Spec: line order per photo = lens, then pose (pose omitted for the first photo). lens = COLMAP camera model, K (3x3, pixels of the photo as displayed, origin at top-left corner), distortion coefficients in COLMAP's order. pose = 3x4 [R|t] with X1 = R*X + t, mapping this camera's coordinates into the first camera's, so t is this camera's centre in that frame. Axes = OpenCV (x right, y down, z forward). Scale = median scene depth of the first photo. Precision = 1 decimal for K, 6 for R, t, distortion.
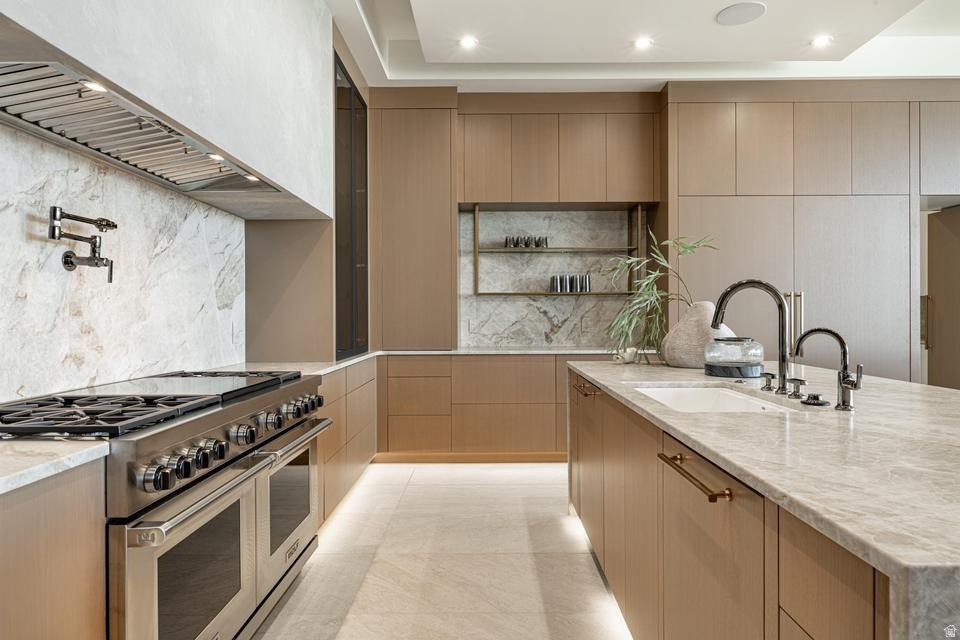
lens RADIAL K [[593.5, 0, 485.1], [0, 593.5, 314.8], [0, 0, 1]] dist [-0.008779, 0.000853]
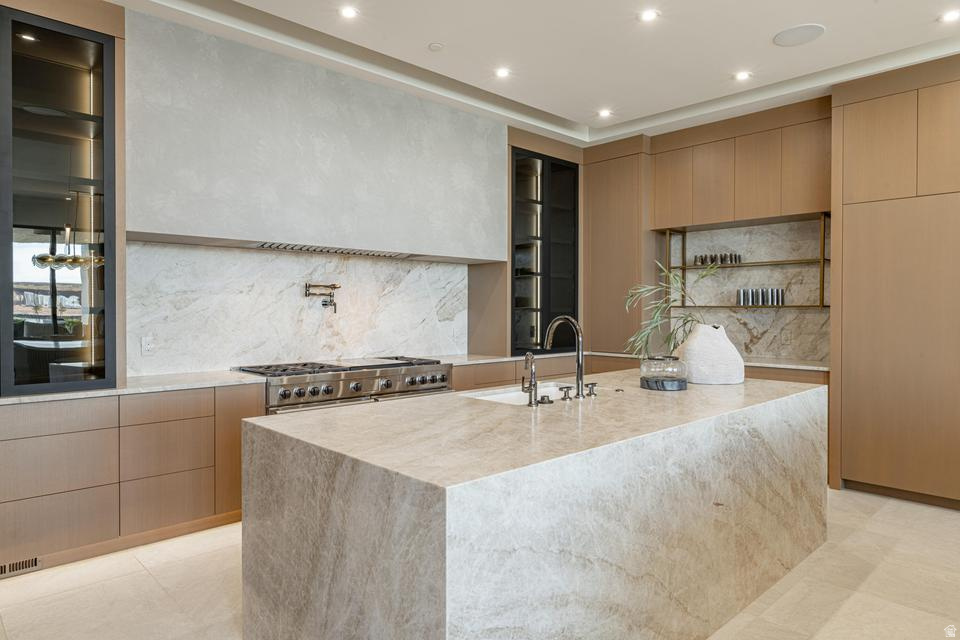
lens RADIAL K [[593.5, 0, 485.1], [0, 593.5, 314.8], [0, 0, 1]] dist [-0.008779, 0.000853]
pose [[0.690882, 0.012715, -0.722855, 0.585845], [-0.004132, 0.999898, 0.013639, -0.035051], [0.722955, -0.006436, 0.690865, -0.053960]]
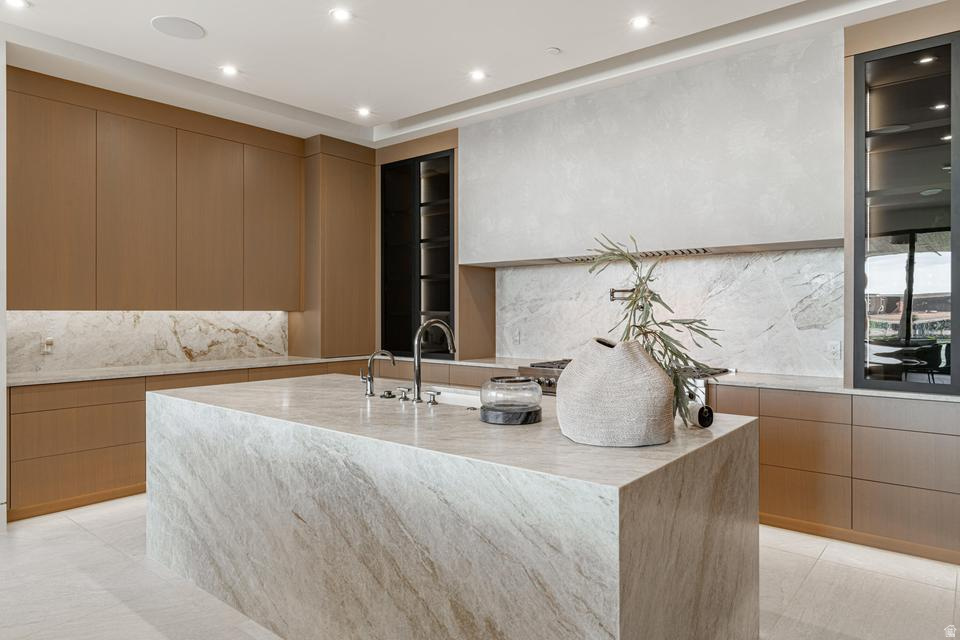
lens RADIAL K [[593.5, 0, 485.1], [0, 593.5, 314.8], [0, 0, 1]] dist [-0.008779, 0.000853]
pose [[-0.628291, 0.008817, -0.777928, 0.639294], [0.003822, 0.999959, 0.008247, -0.035636], [0.777969, 0.002208, -0.628299, 0.855853]]
